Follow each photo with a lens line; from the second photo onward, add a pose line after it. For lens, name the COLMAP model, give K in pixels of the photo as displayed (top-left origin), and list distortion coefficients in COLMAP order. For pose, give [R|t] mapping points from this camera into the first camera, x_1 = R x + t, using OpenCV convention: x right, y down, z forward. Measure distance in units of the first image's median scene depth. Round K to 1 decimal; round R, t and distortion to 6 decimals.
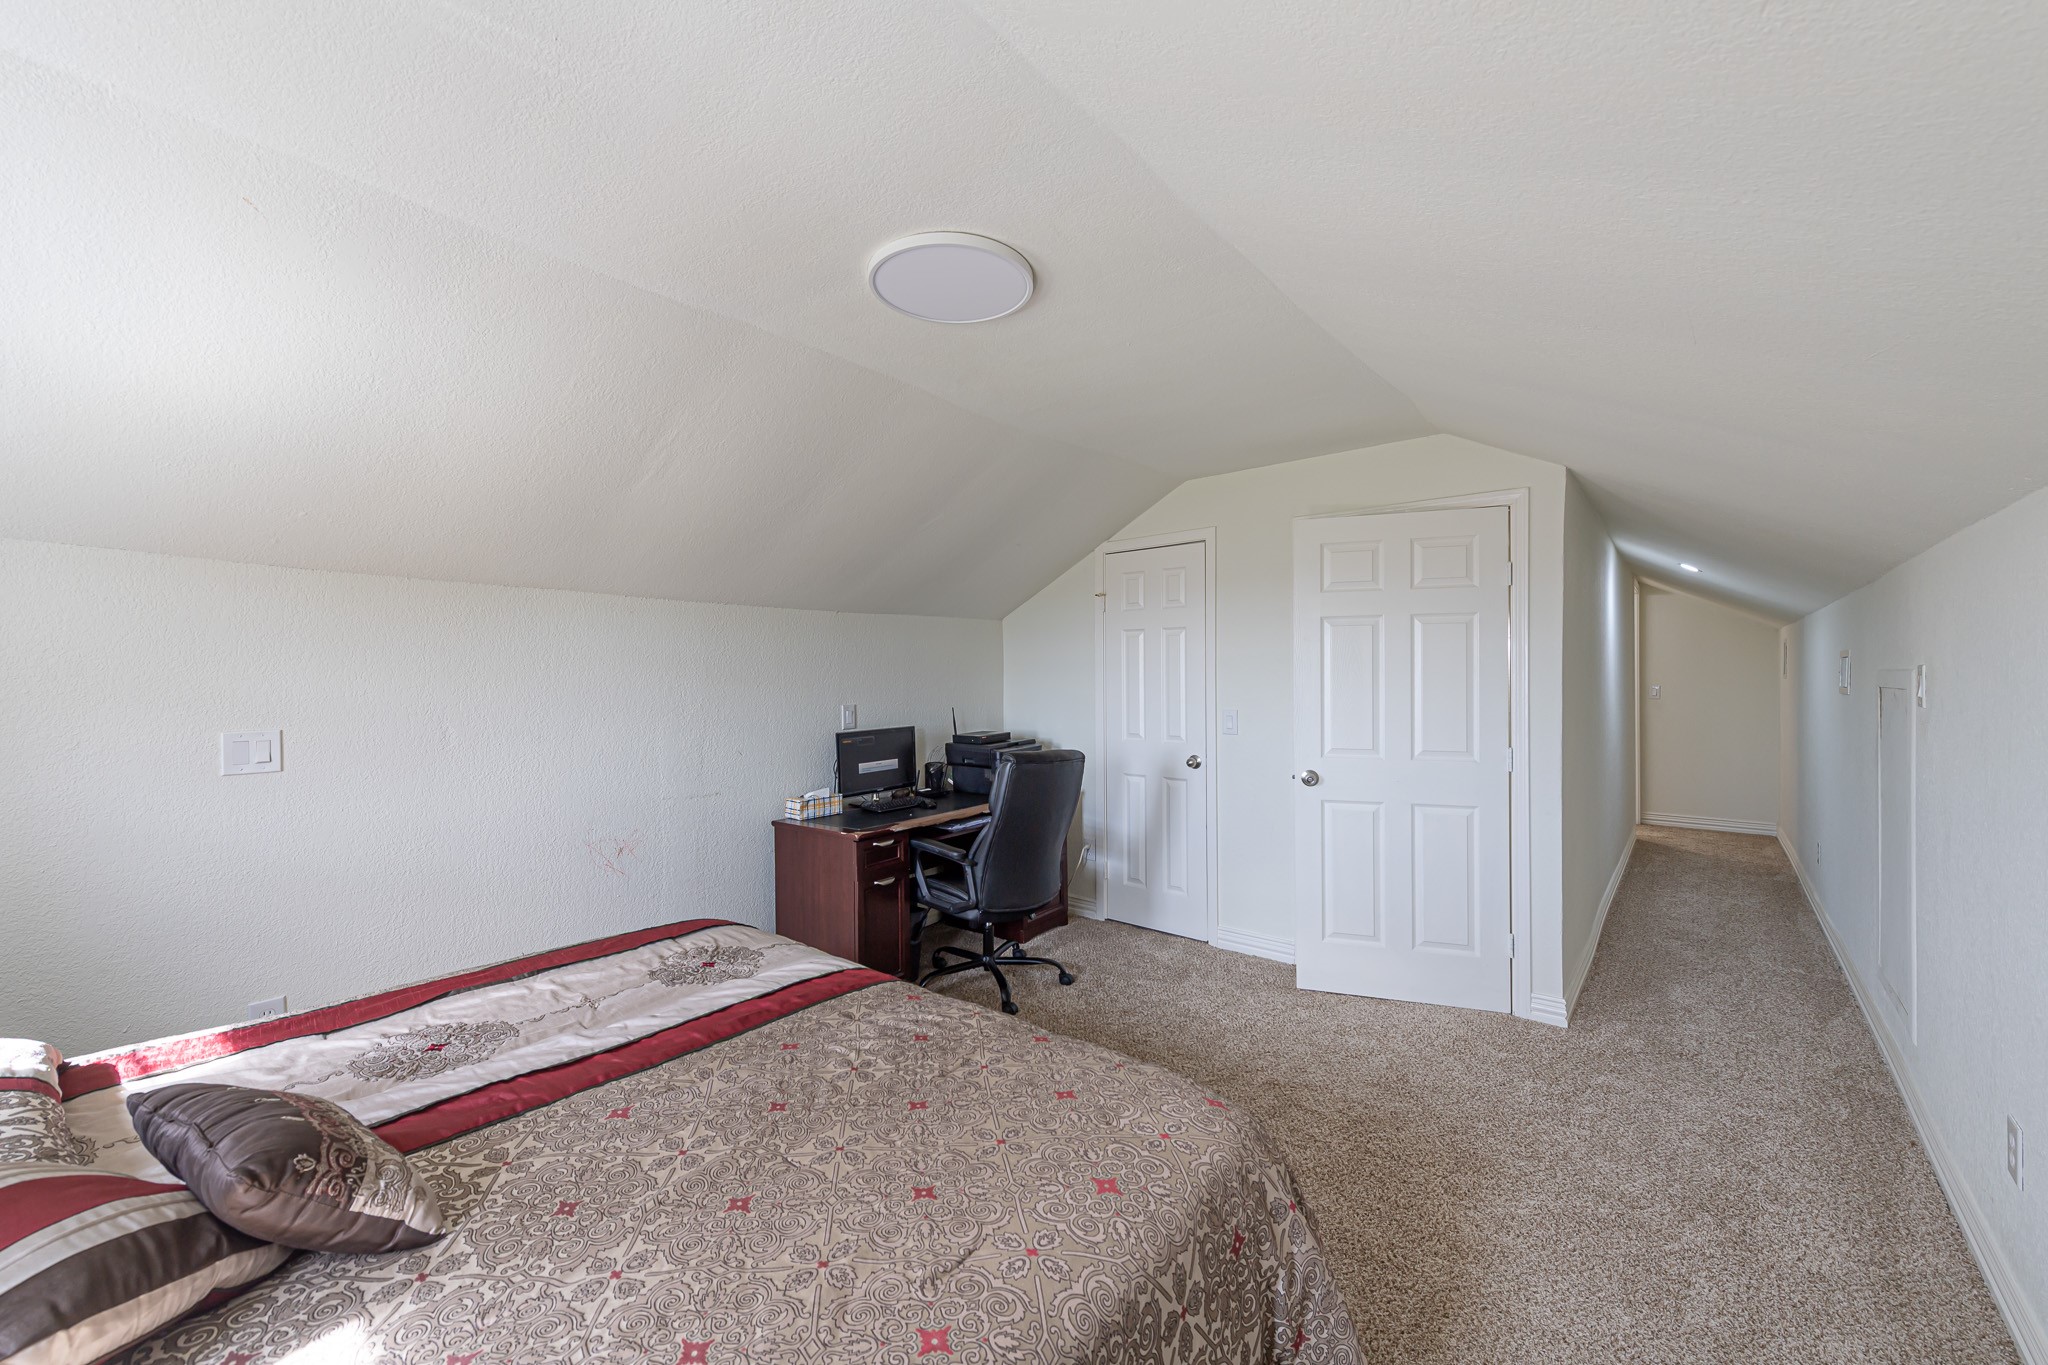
lens RADIAL K [[827.3, 0, 1025.7], [0, 827.3, 669.5], [0, 0, 1]] dist [0.012507, -0.002061]
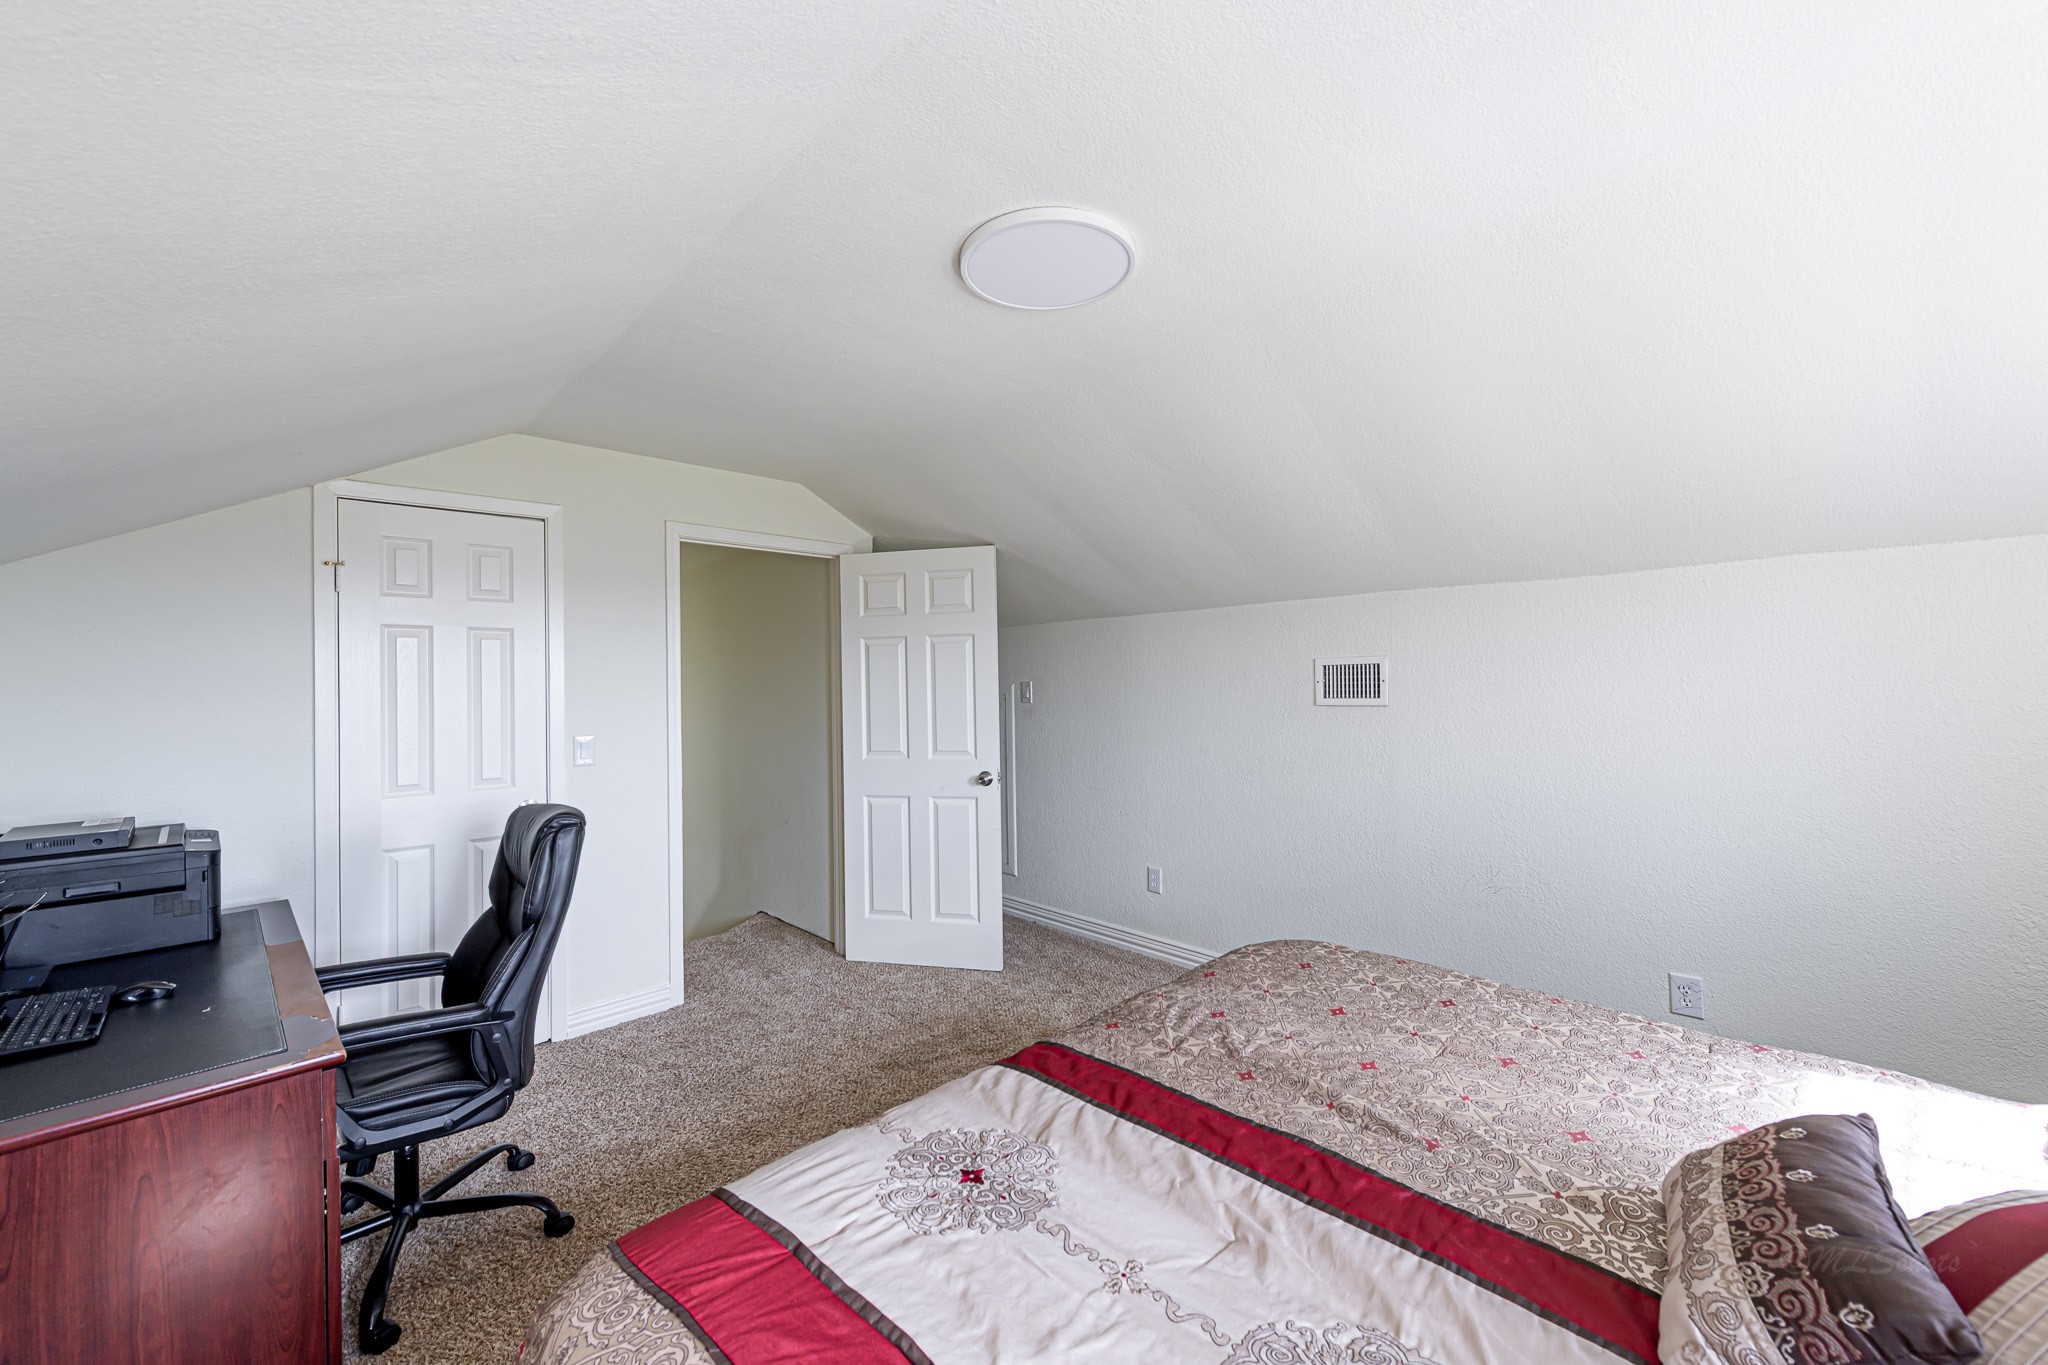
lens RADIAL K [[827.3, 0, 1028.1], [0, 827.3, 682.5], [0, 0, 1]] dist [0.012507, -0.002061]
pose [[0.083511, -0.000465, 0.996507, -1.574116], [0.013255, 0.999912, -0.000644, 0.010877], [-0.996419, 0.013263, 0.083509, 1.479106]]
